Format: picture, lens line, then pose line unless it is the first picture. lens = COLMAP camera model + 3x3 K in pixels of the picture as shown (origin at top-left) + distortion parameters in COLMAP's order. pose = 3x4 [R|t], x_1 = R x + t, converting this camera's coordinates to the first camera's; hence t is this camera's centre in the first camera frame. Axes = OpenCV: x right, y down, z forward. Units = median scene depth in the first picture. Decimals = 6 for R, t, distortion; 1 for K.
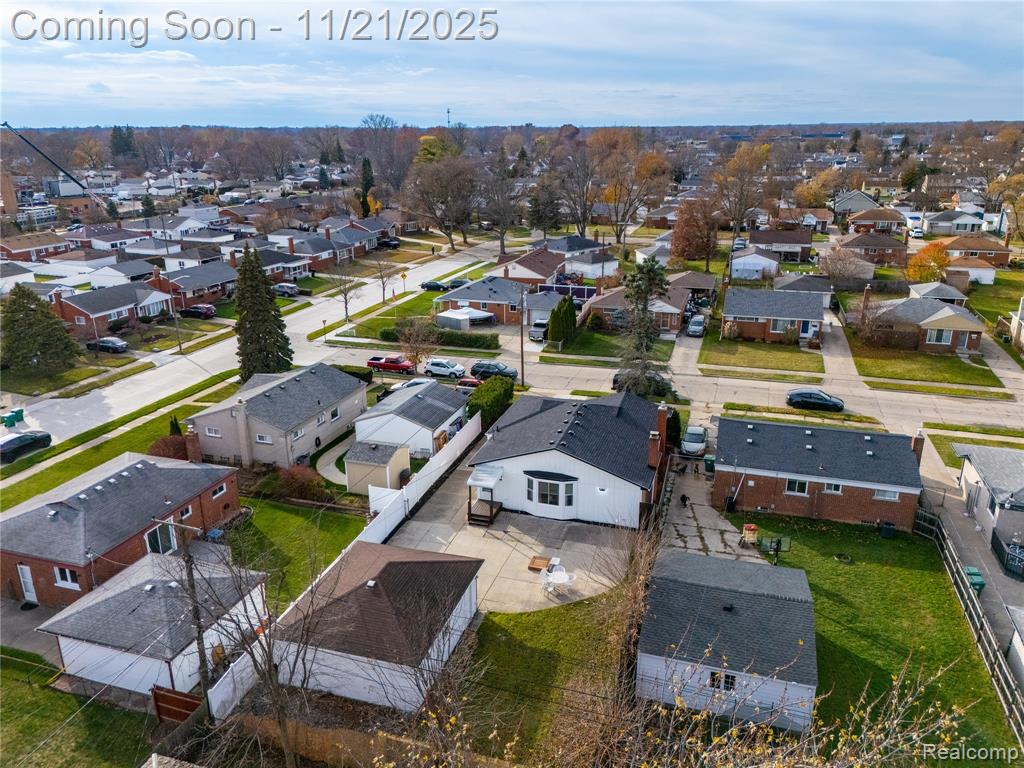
lens RADIAL K [[749.9, 0, 514.7], [0, 749.9, 383.5], [0, 0, 1]] dist [0.096988, -0.102865]
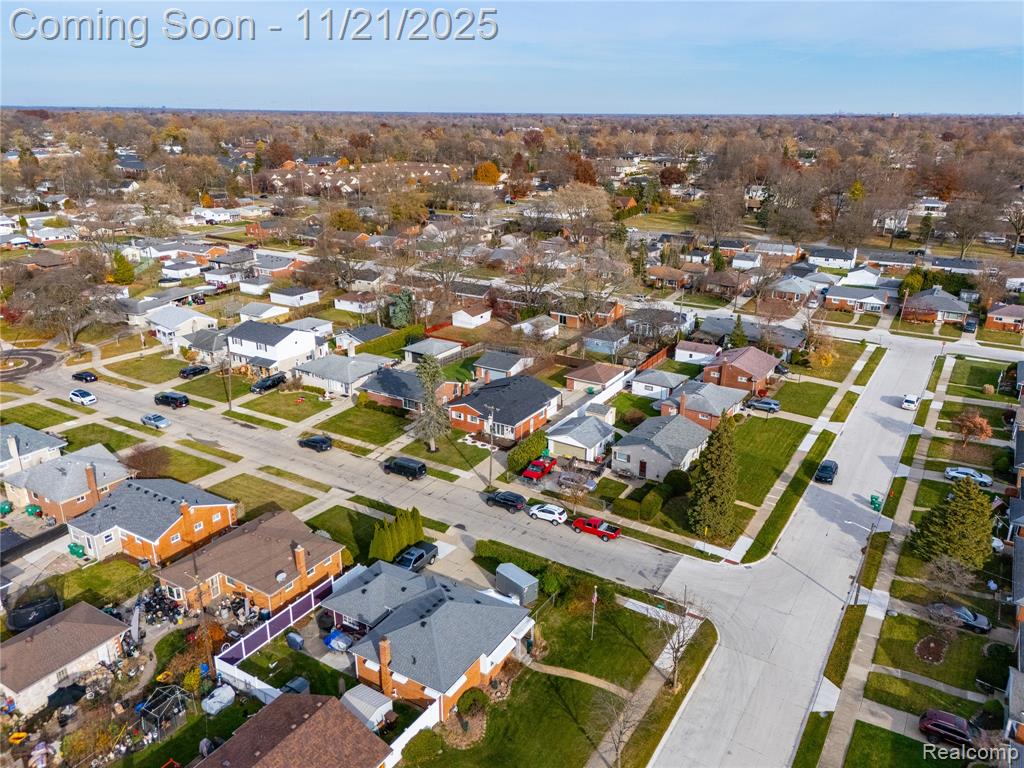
lens RADIAL K [[749.9, 0, 514.7], [0, 749.9, 383.5], [0, 0, 1]] dist [0.096988, -0.102865]
pose [[-0.969513, -0.083050, 0.230538, -0.318595], [0.076963, 0.789998, 0.608259, -0.937981], [-0.232640, 0.607458, -0.759522, 1.948348]]
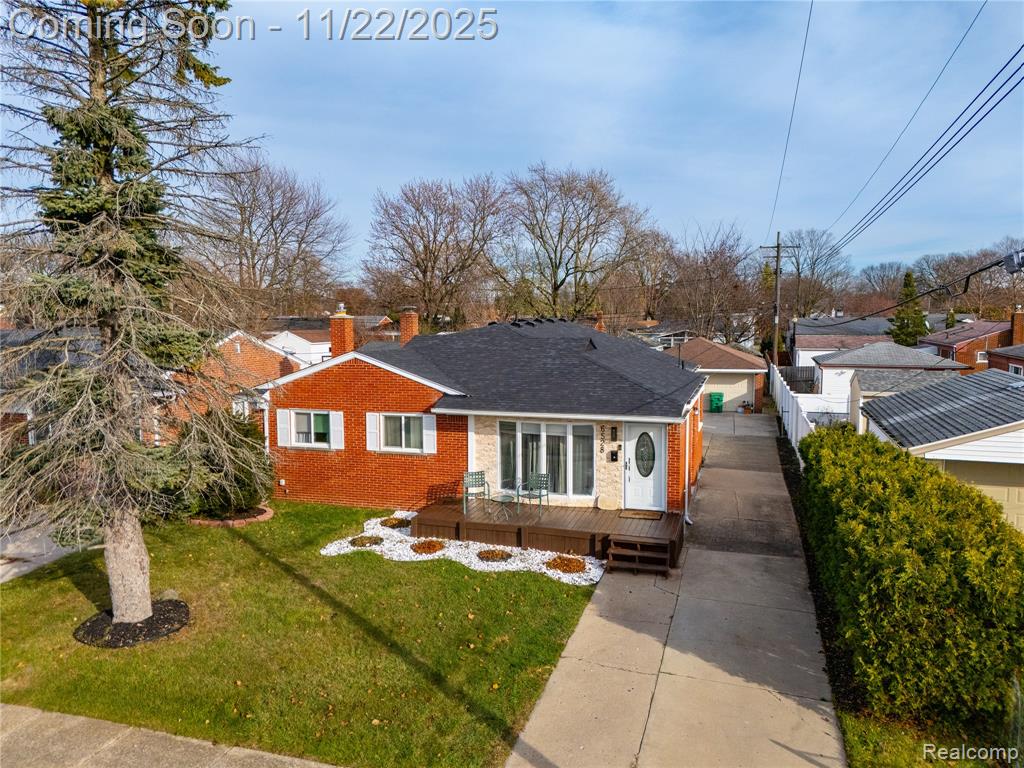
lens RADIAL K [[749.9, 0, 514.7], [0, 749.9, 383.5], [0, 0, 1]] dist [0.096988, -0.102865]
pose [[-0.999953, 0.009704, 0.000770, 0.063812], [0.009182, 0.913898, 0.405839, -0.094758], [0.003235, 0.405827, -0.913944, 1.109669]]
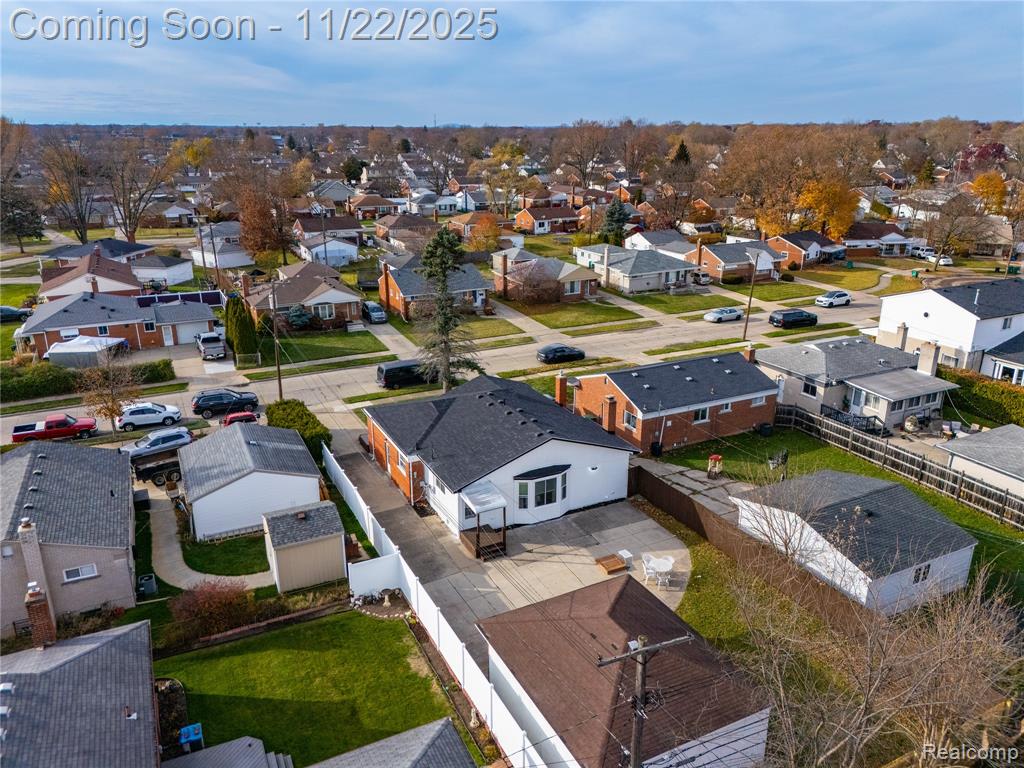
lens RADIAL K [[749.9, 0, 514.7], [0, 749.9, 383.5], [0, 0, 1]] dist [0.096988, -0.102865]
pose [[0.719538, -0.215548, 0.660155, -0.359050], [0.217406, 0.972744, 0.080649, -0.036341], [-0.659545, 0.085492, 0.746787, 0.250872]]
